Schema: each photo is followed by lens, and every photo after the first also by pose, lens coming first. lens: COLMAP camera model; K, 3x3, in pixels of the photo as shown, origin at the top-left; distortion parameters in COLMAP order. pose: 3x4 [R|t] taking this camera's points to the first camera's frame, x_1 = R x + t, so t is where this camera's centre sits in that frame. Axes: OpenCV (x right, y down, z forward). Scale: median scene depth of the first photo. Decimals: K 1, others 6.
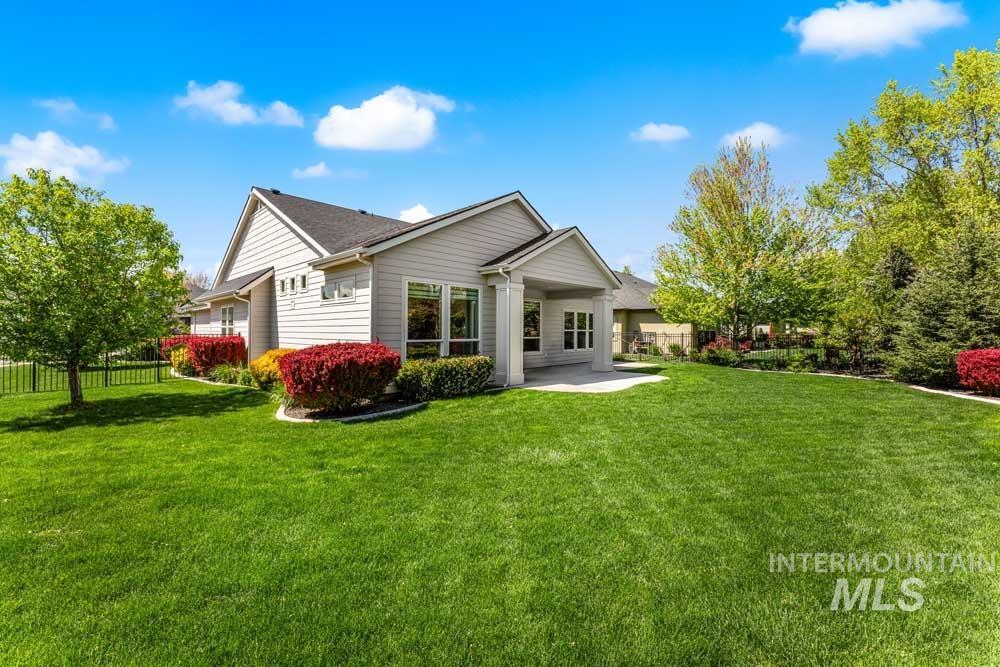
lens RADIAL K [[407.8, 0, 492.5], [0, 407.8, 326.4], [0, 0, 1]] dist [-0.003616, -0.000420]
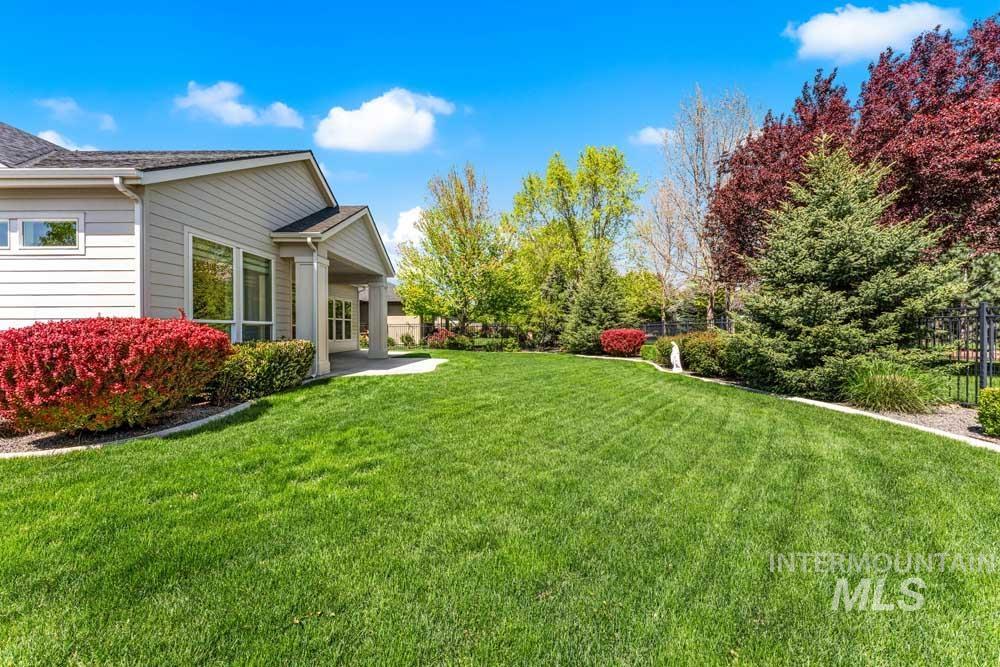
lens RADIAL K [[407.8, 0, 491.6], [0, 407.8, 335.1], [0, 0, 1]] dist [-0.003616, -0.000420]
pose [[0.716459, -0.013462, 0.697500, -0.296221], [-0.003105, 0.999742, 0.022485, 0.038979], [-0.697623, -0.018276, 0.716232, 0.125758]]
